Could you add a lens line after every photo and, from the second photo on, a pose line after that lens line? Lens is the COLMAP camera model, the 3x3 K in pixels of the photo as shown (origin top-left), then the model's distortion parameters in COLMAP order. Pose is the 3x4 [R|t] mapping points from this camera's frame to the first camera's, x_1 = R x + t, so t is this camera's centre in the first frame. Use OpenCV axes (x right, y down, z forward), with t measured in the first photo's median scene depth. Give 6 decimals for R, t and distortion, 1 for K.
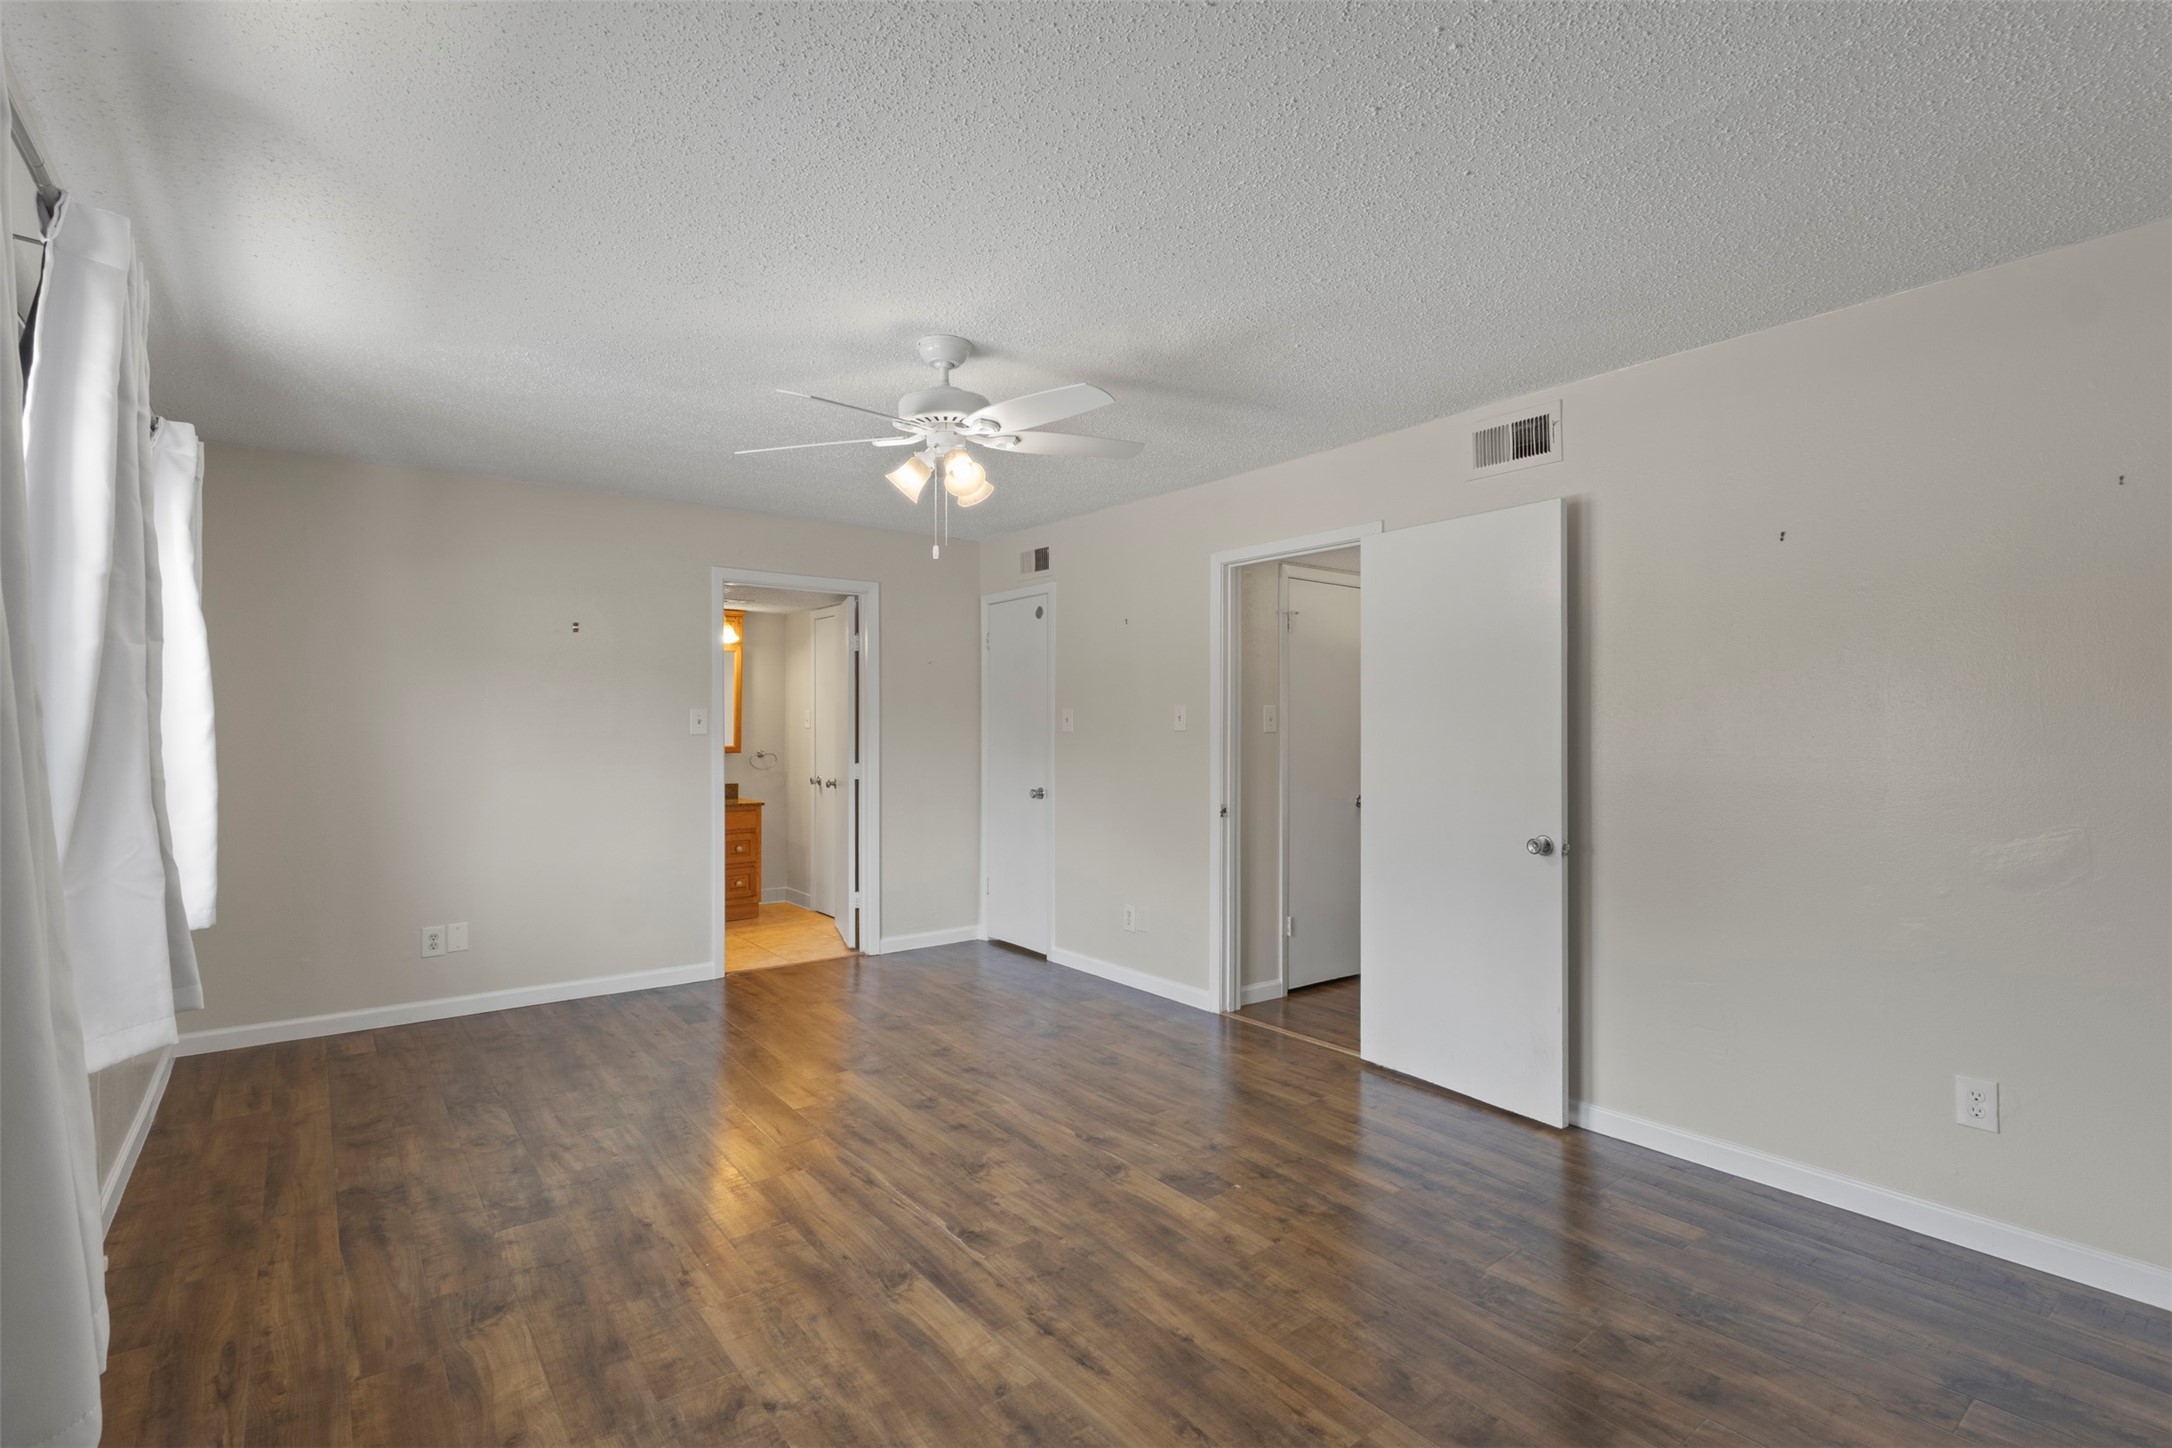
lens RADIAL K [[1008.5, 0, 1082.9], [0, 1008.5, 724.8], [0, 0, 1]] dist [0.000158, 0.002116]
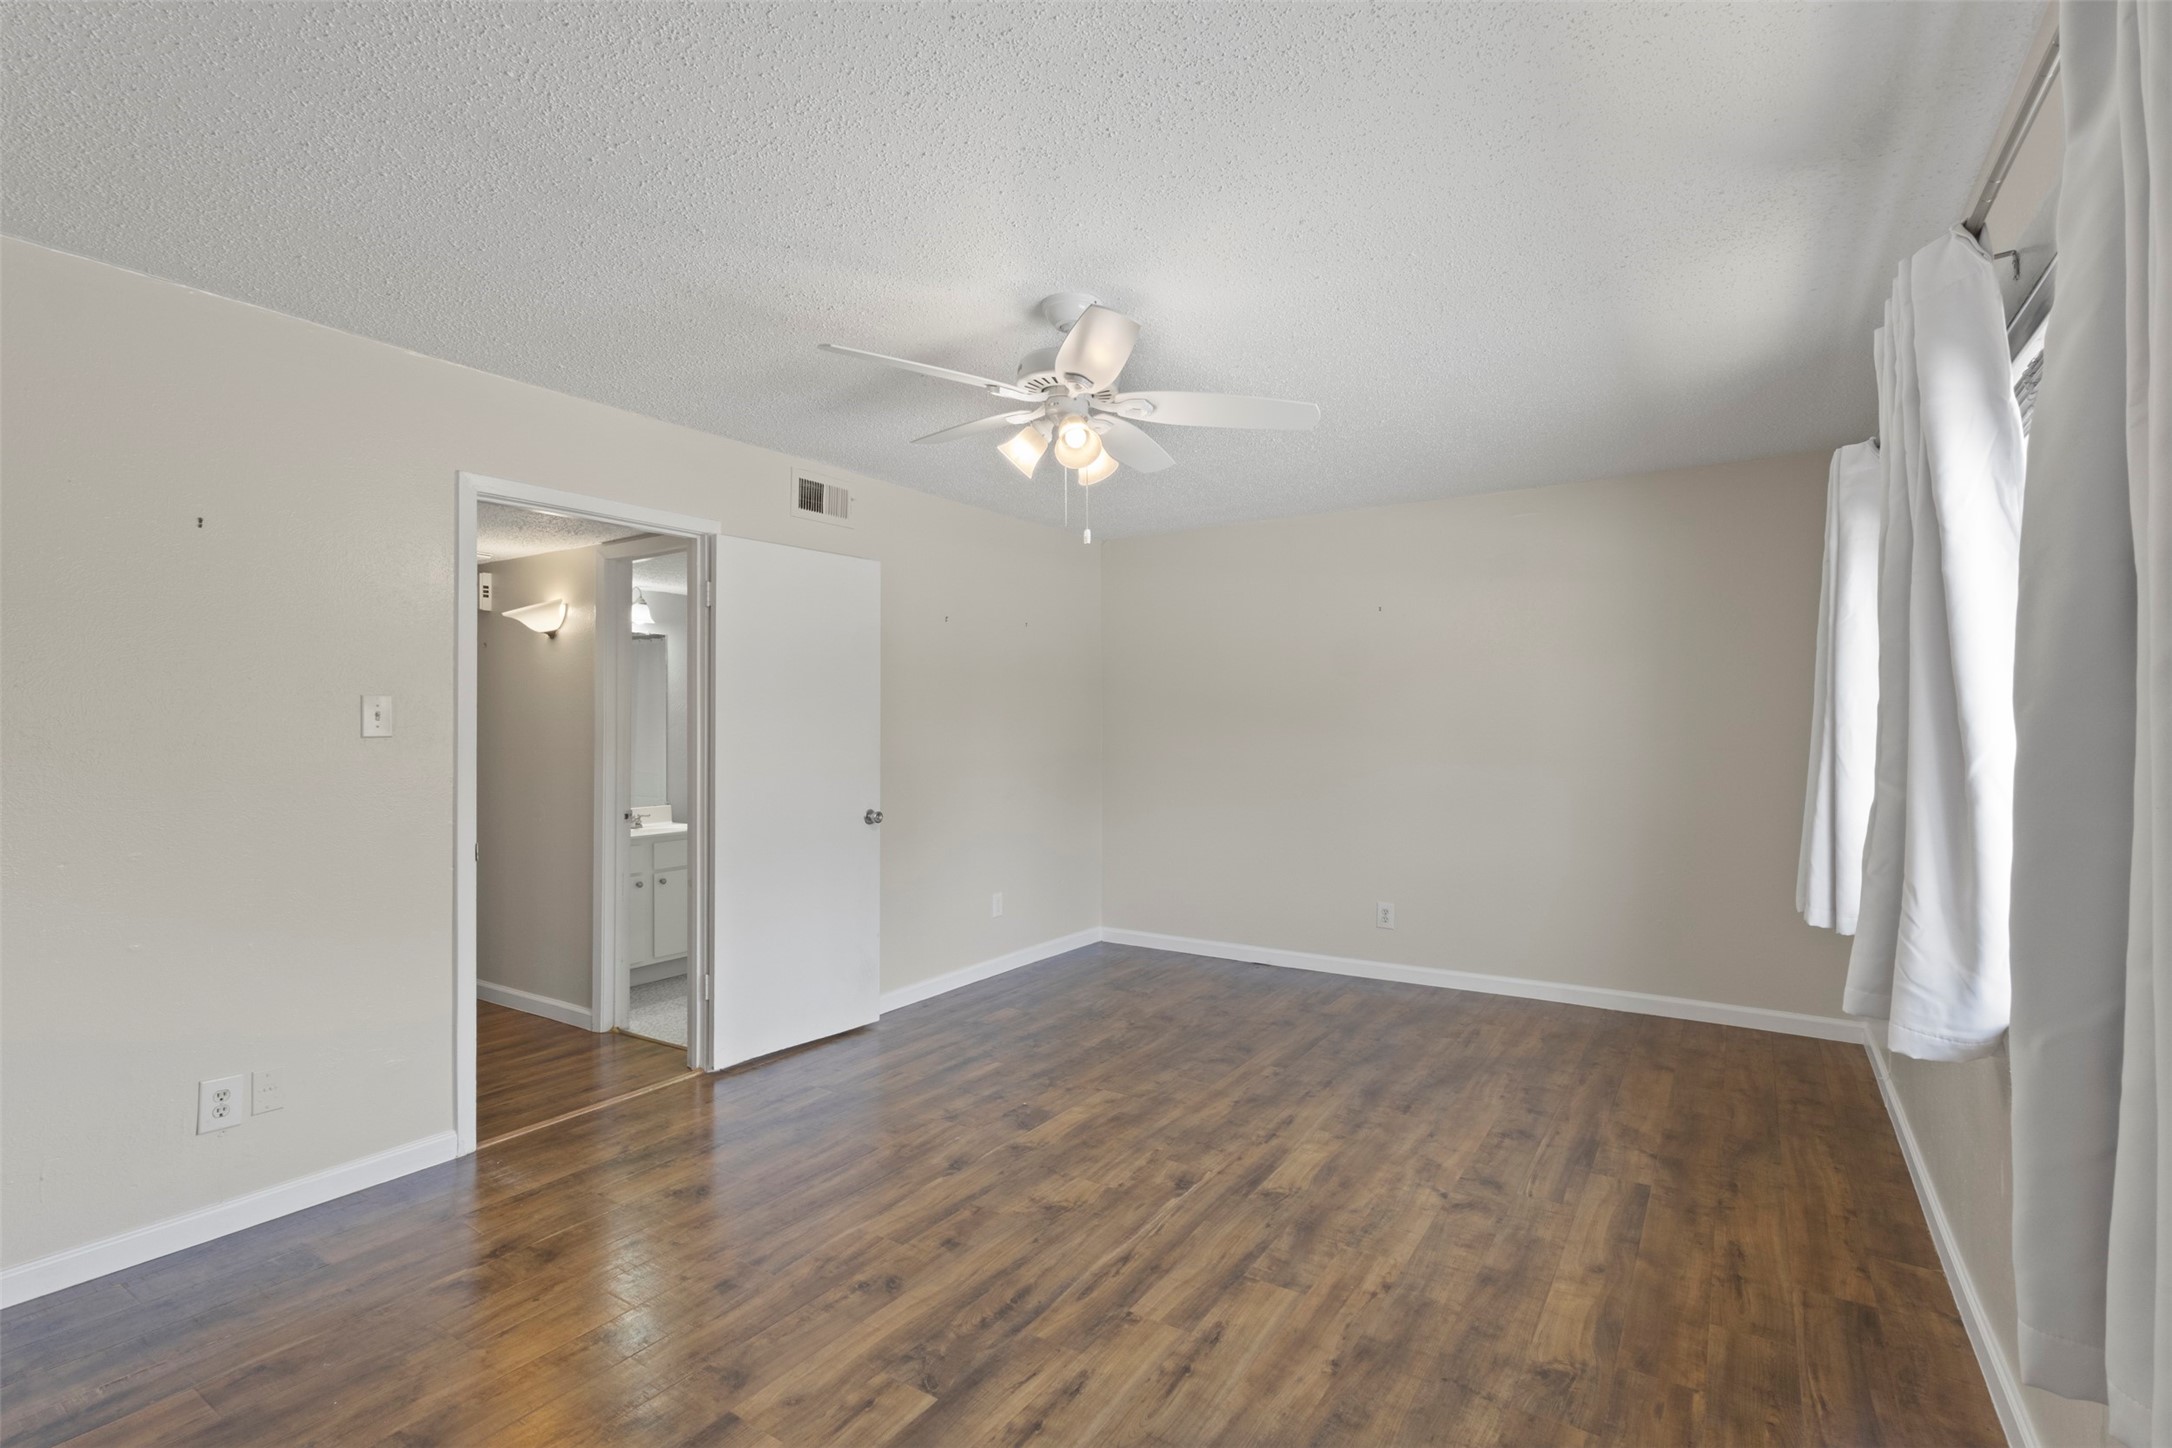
lens RADIAL K [[1004.0, 0, 1084.8], [0, 1004.0, 716.4], [0, 0, 1]] dist [0.002142, 0.001207]
pose [[-0.326751, 0.008434, 0.945073, -1.114053], [-0.001702, 0.999953, -0.009512, -0.001694], [-0.945109, -0.004716, -0.326721, 1.443638]]
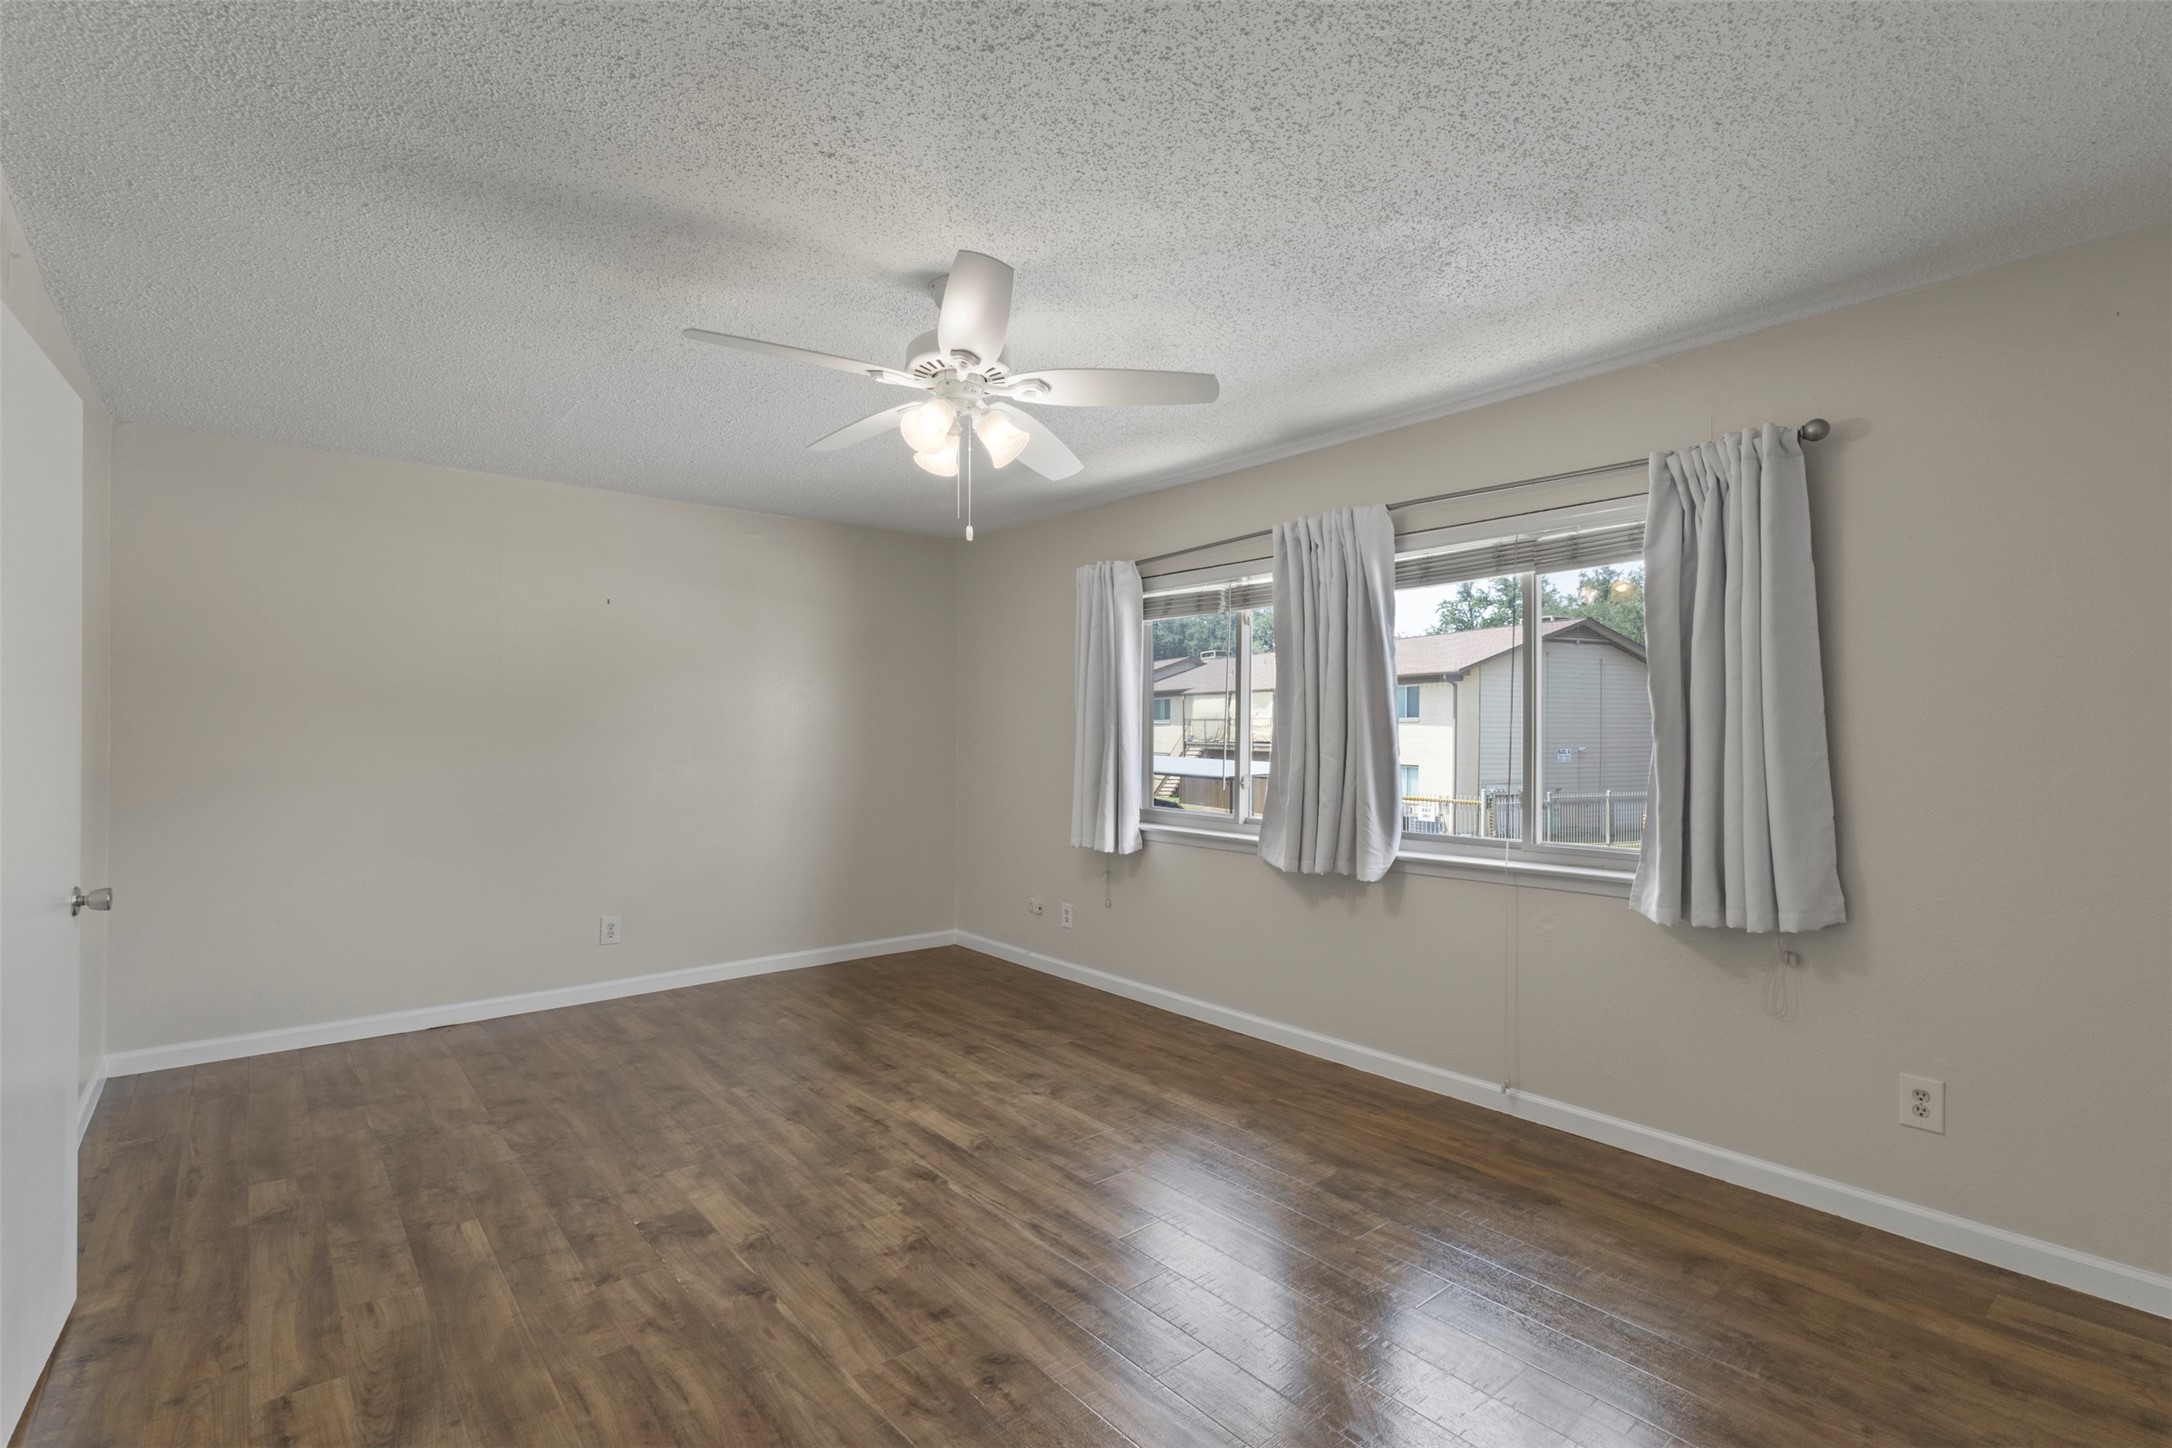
lens RADIAL K [[1004.0, 0, 1084.8], [0, 1004.0, 716.4], [0, 0, 1]] dist [0.002142, 0.001207]
pose [[-0.999349, -0.006545, -0.035481, -0.241874], [-0.005965, 0.999847, -0.016423, 0.004764], [0.035583, -0.016201, -0.999235, 2.109111]]
